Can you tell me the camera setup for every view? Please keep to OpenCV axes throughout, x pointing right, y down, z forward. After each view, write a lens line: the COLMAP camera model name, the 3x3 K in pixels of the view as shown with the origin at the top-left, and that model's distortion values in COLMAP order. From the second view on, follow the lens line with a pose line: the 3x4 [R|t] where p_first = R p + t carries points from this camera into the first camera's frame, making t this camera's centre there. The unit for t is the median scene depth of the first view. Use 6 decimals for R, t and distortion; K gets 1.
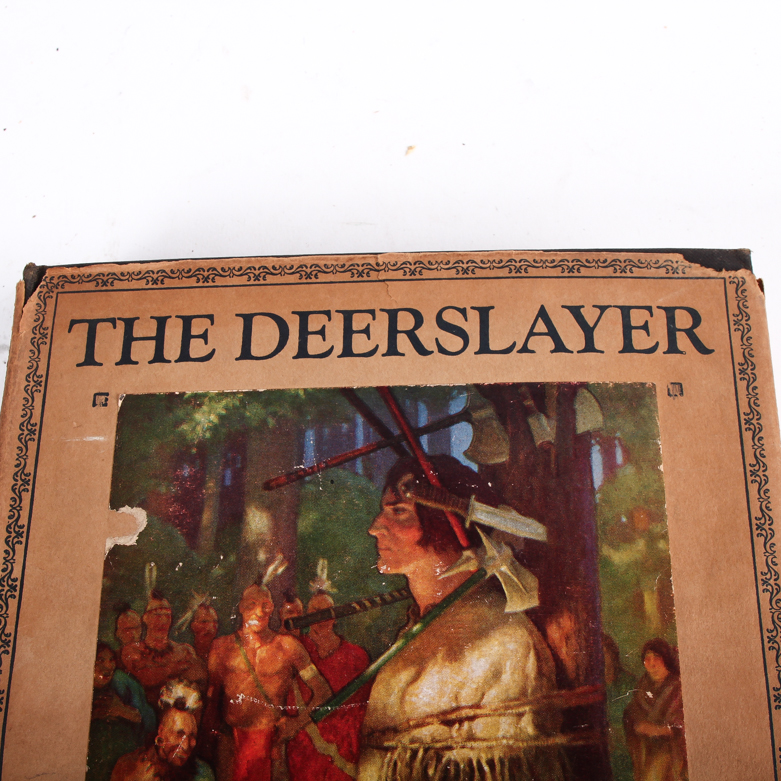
lens RADIAL K [[1255.6, 0, 361.8], [0, 1255.6, 425.8], [0, 0, 1]] dist [-0.048371, -0.013427]
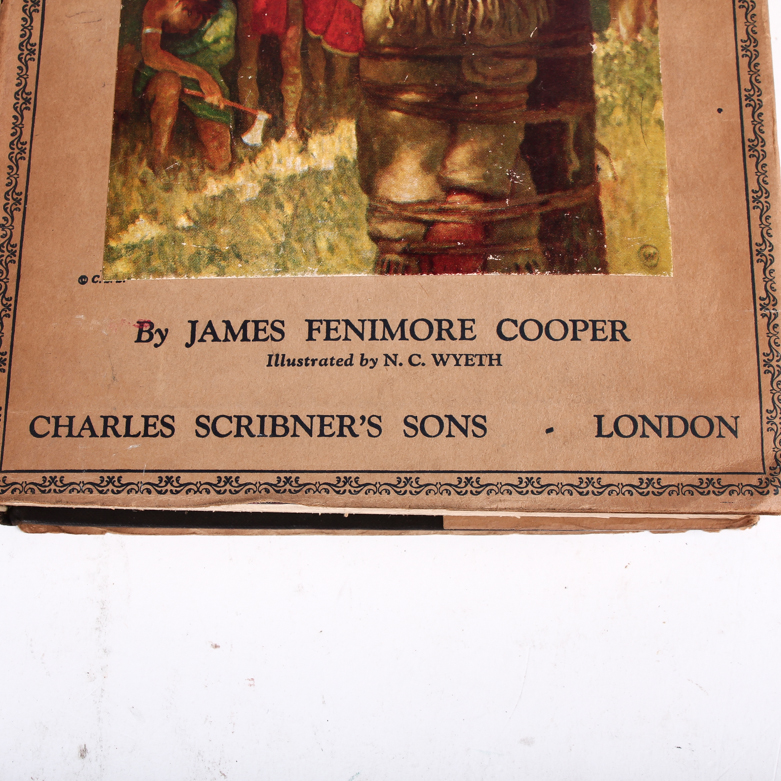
lens RADIAL K [[1290.5, 0, 390.5], [0, 1290.5, 390.5], [0, 0, 1]] dist [-0.071987, 0.012738]
pose [[0.999697, 0.001947, 0.024542, -0.006710], [-0.005312, 0.990444, 0.137813, 0.420273], [-0.024039, -0.137902, 0.990154, -0.171233]]
